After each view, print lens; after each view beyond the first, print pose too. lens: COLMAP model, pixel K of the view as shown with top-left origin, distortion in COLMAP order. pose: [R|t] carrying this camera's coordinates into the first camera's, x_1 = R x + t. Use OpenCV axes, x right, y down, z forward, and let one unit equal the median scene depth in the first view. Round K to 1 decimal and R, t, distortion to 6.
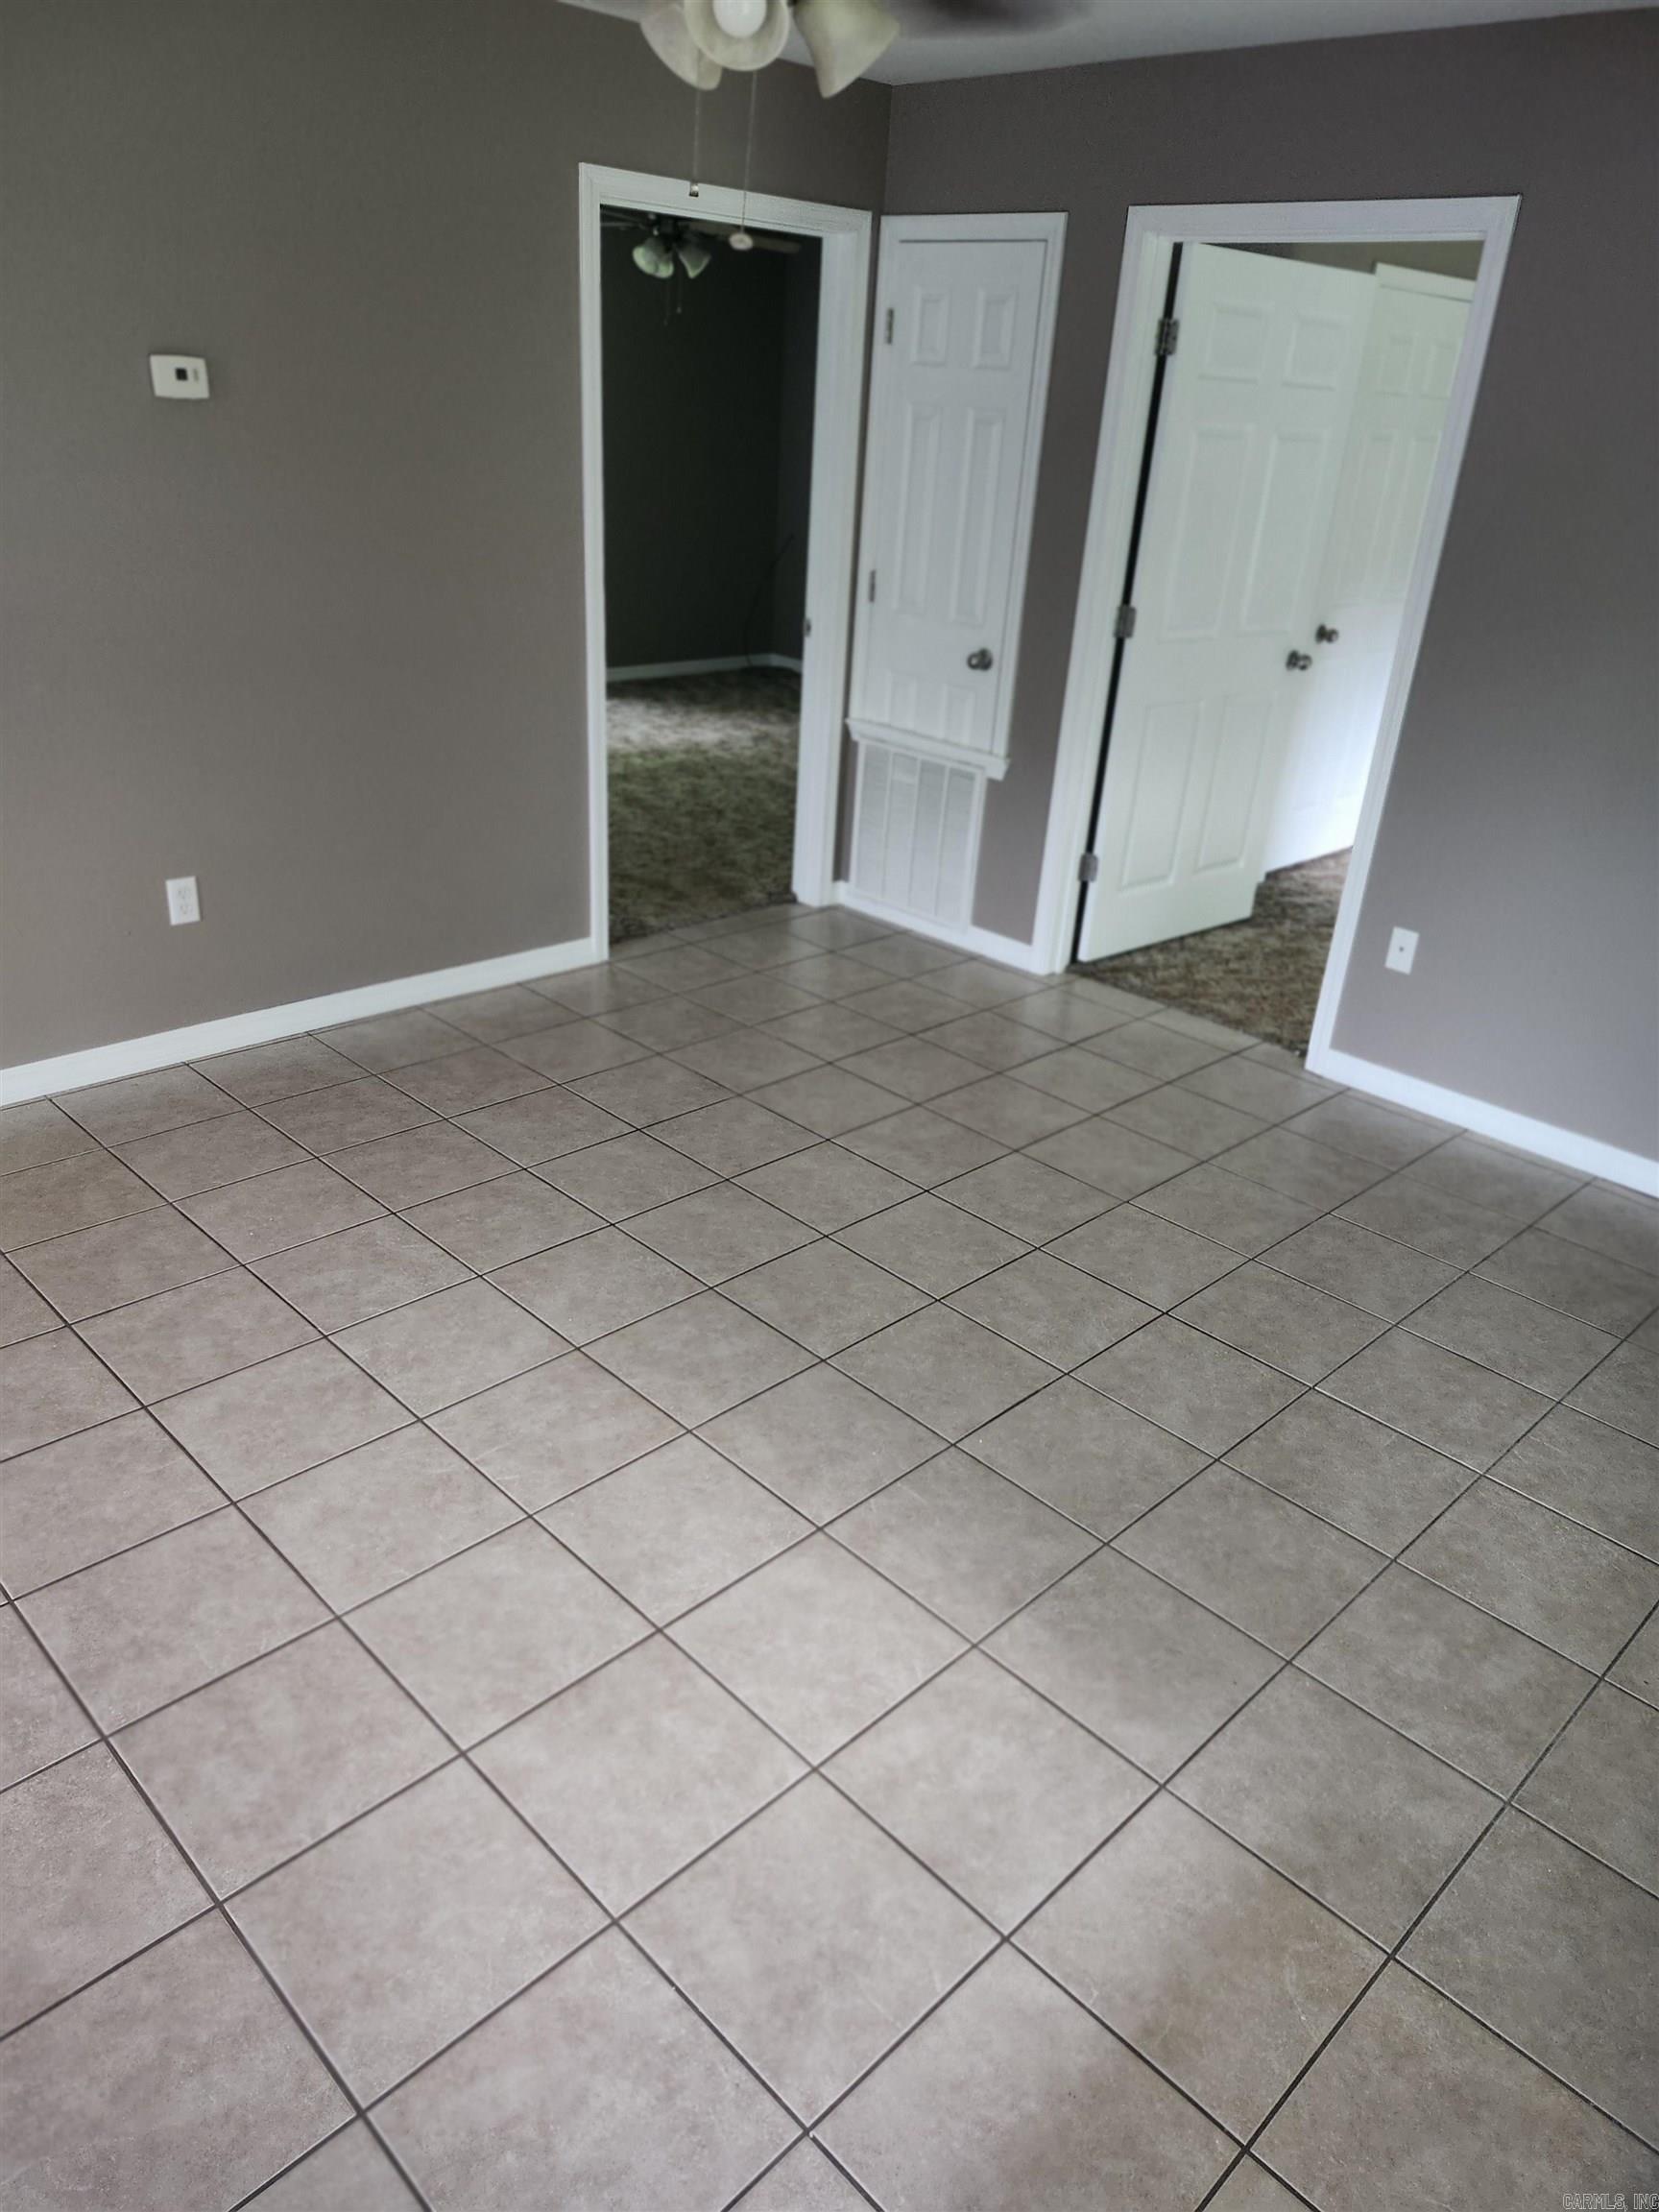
lens RADIAL K [[1535.7, 0, 837.7], [0, 1535.7, 1103.6], [0, 0, 1]] dist [0.104487, -0.113226]
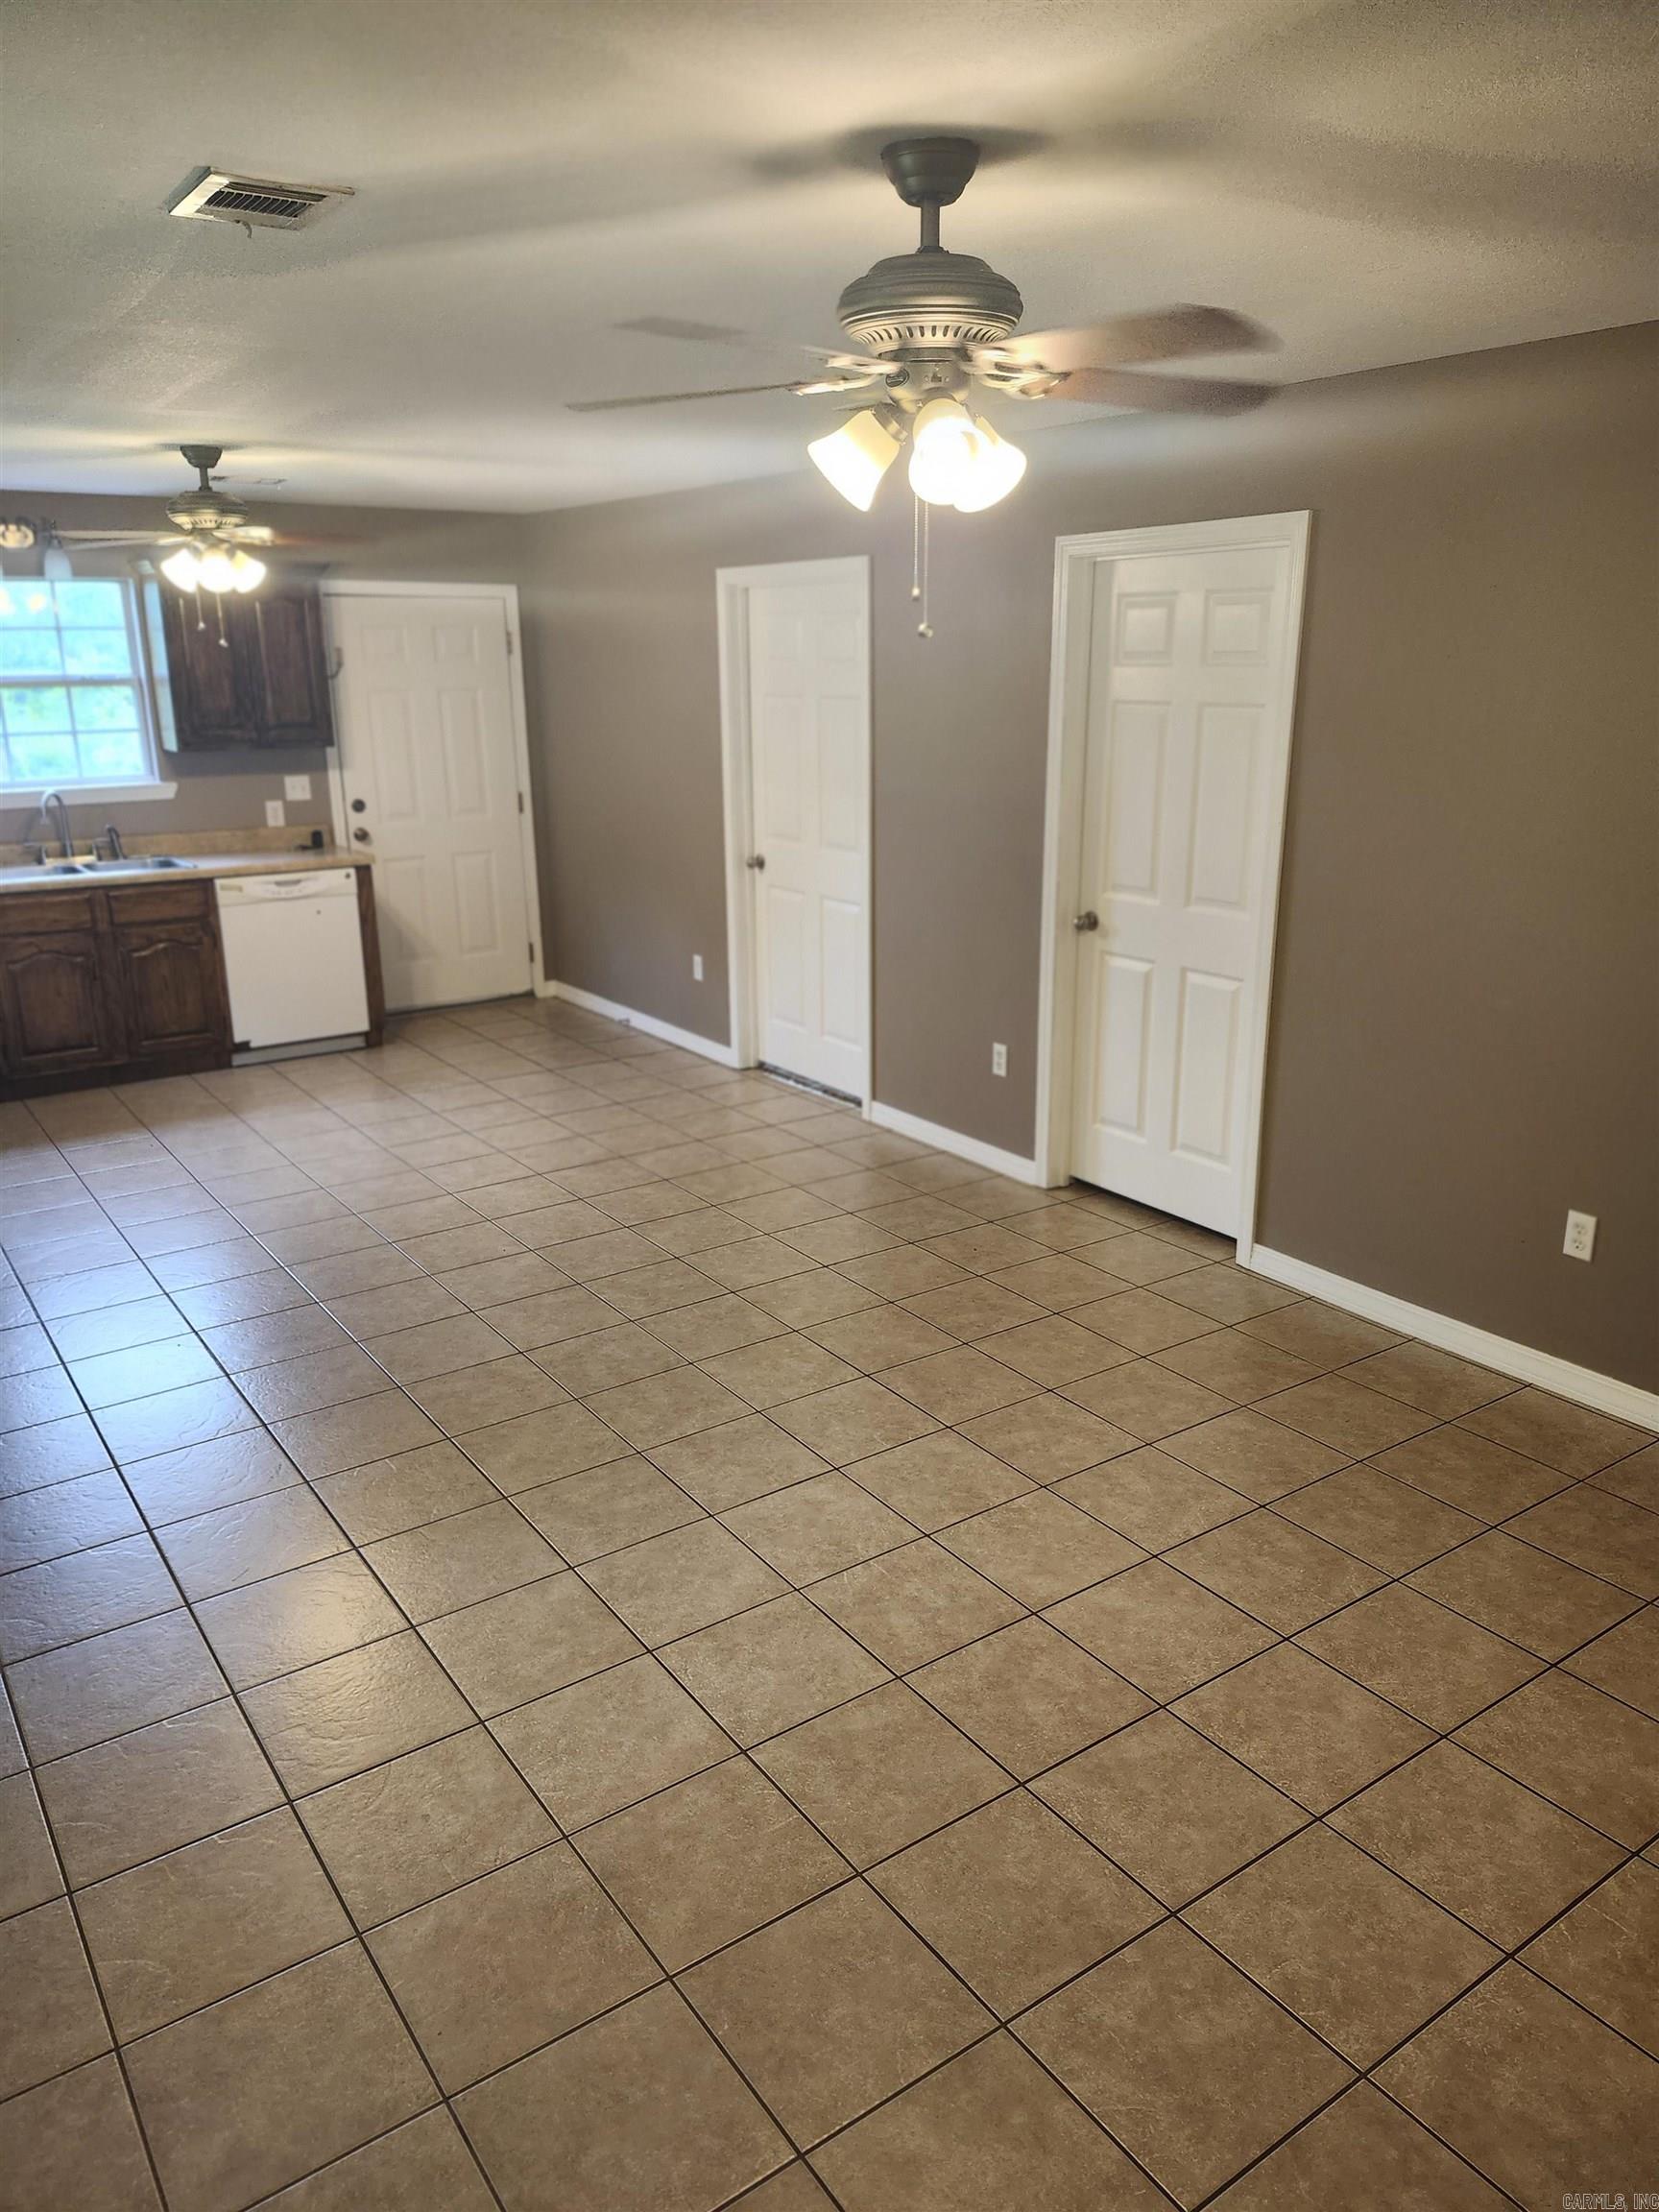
lens RADIAL K [[1504.8, 0, 829.5], [0, 1504.8, 1106.0], [0, 0, 1]] dist [0.055593, -0.052899]
pose [[-0.166523, 0.228987, -0.959080, 0.807222], [-0.418736, 0.864176, 0.279033, -0.388248], [0.892709, 0.448067, -0.048020, 0.838837]]
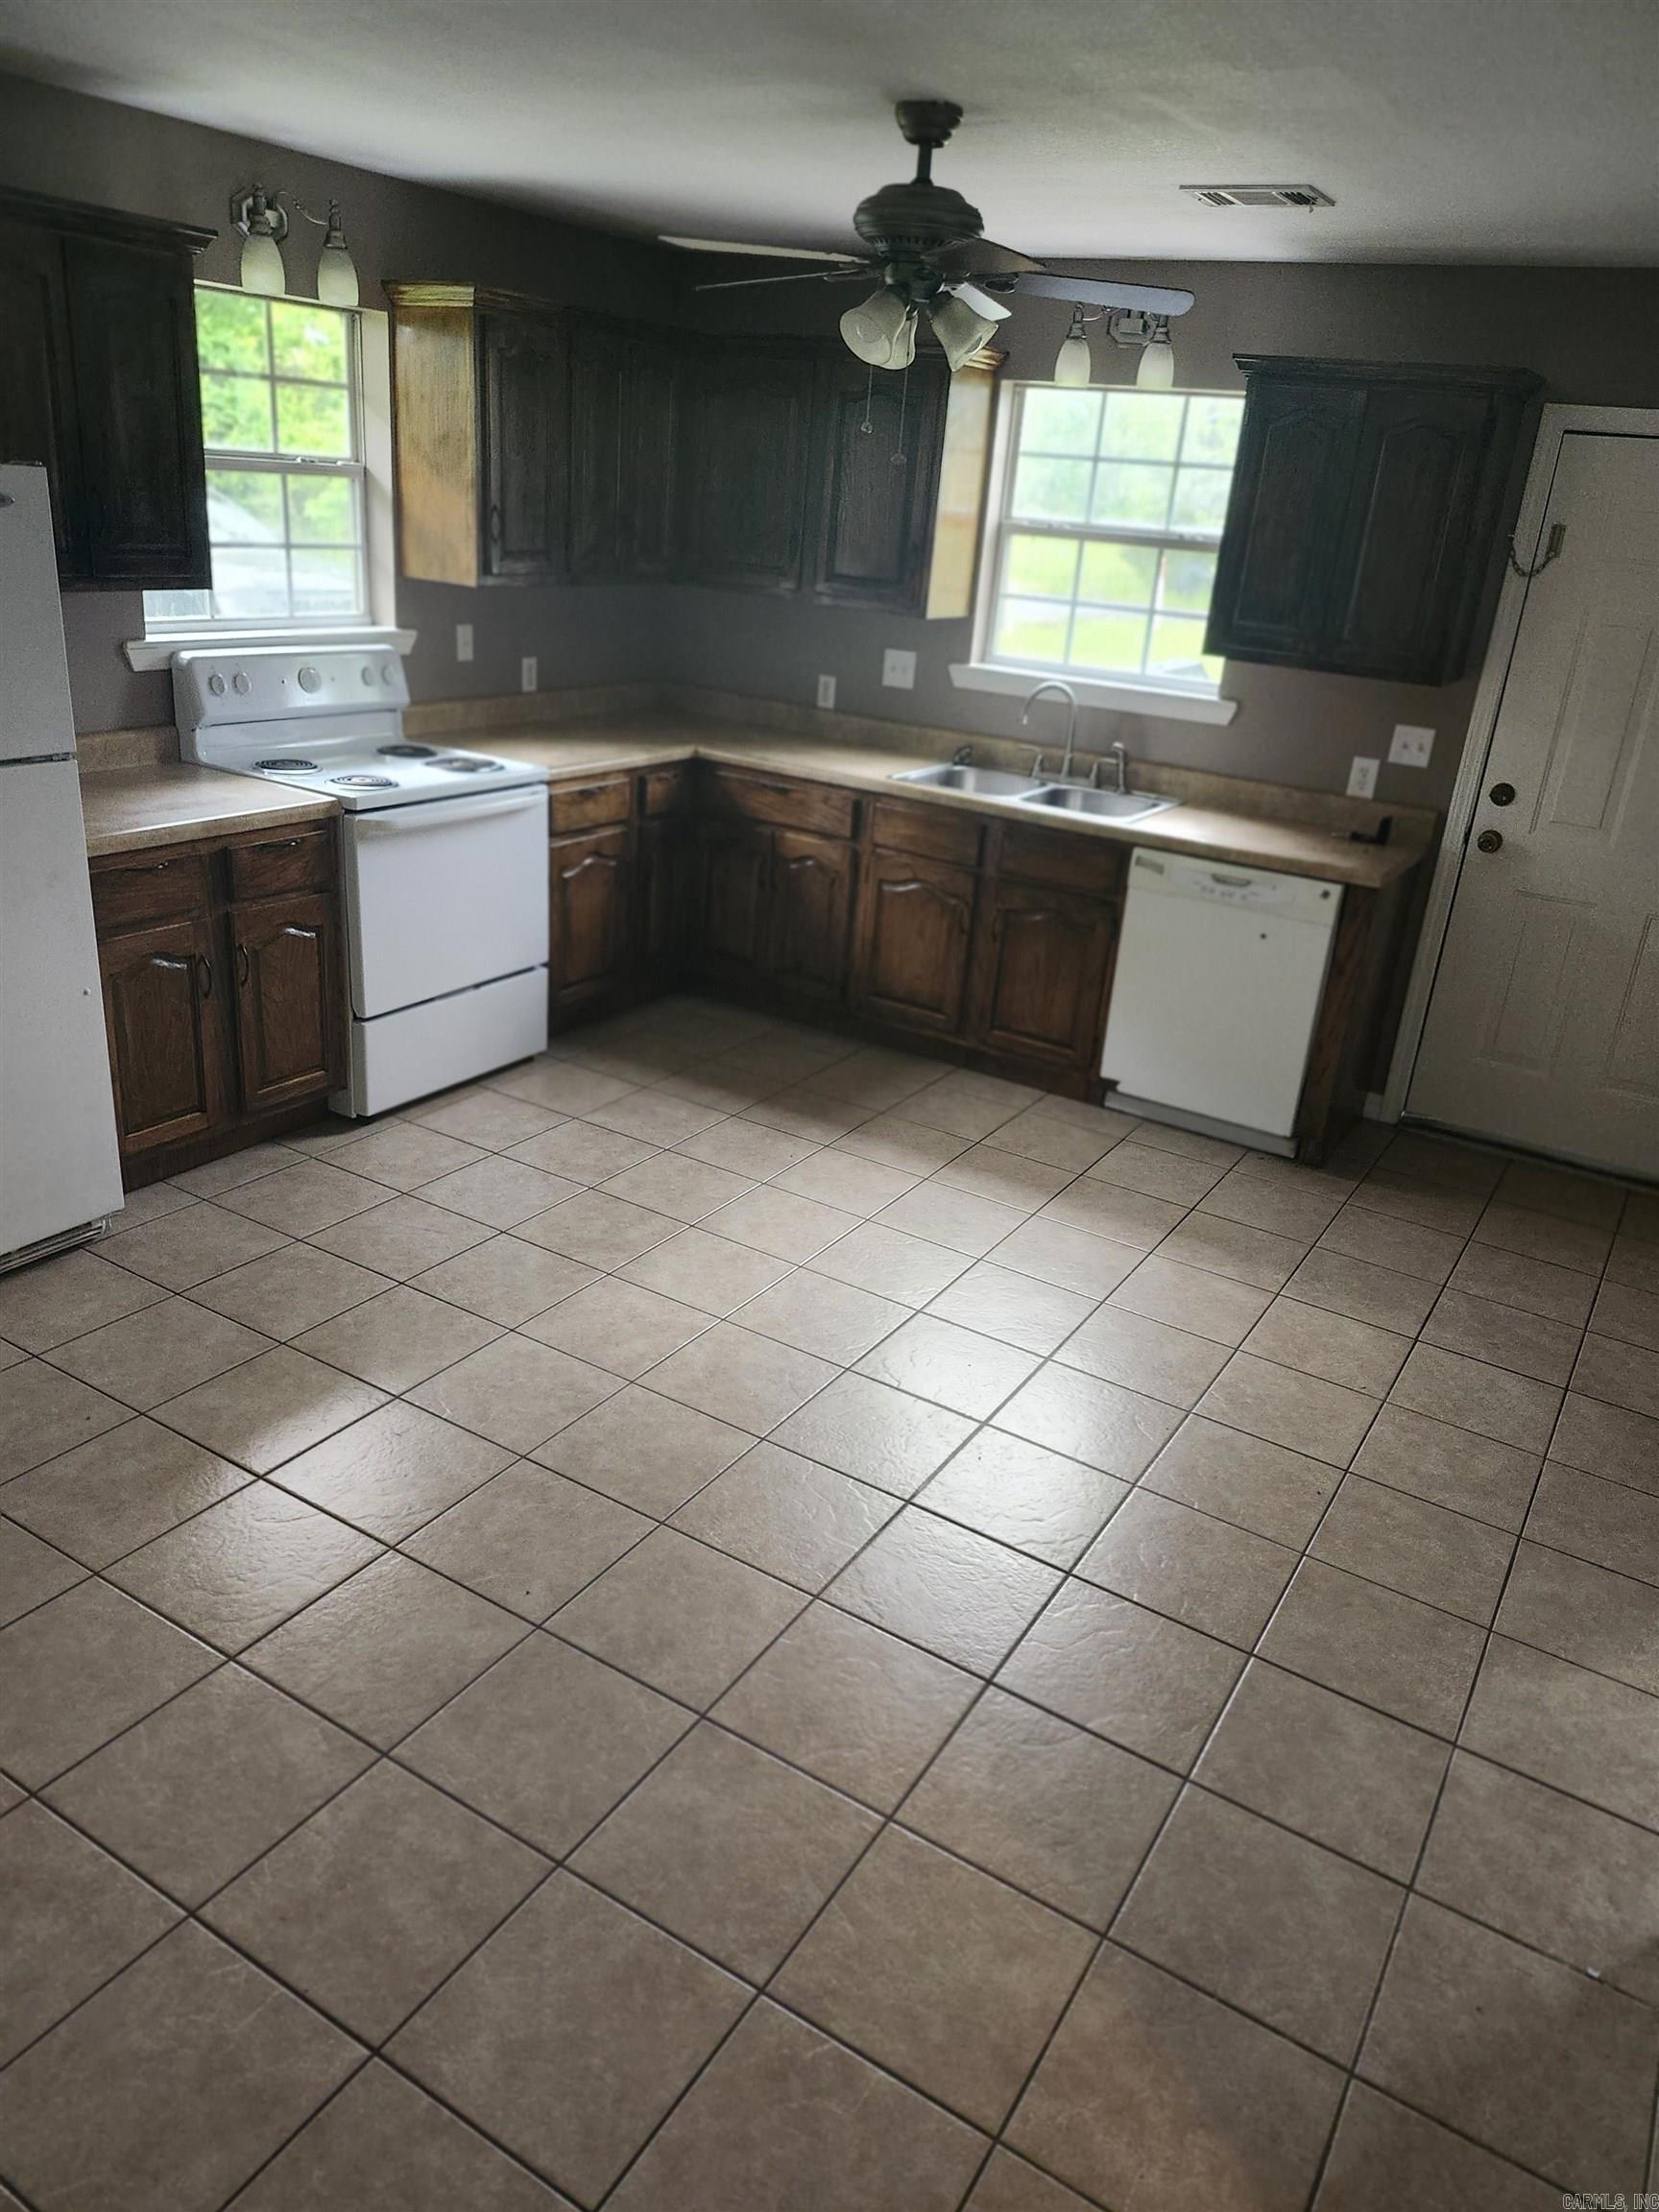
lens RADIAL K [[1532.4, 0, 862.4], [0, 1532.4, 1101.1], [0, 0, 1]] dist [0.147635, -0.202333]
pose [[-0.956868, -0.035702, -0.288320, -0.688455], [-0.236147, 0.673658, 0.700300, -0.537625], [0.169227, 0.738181, -0.653032, 0.938829]]
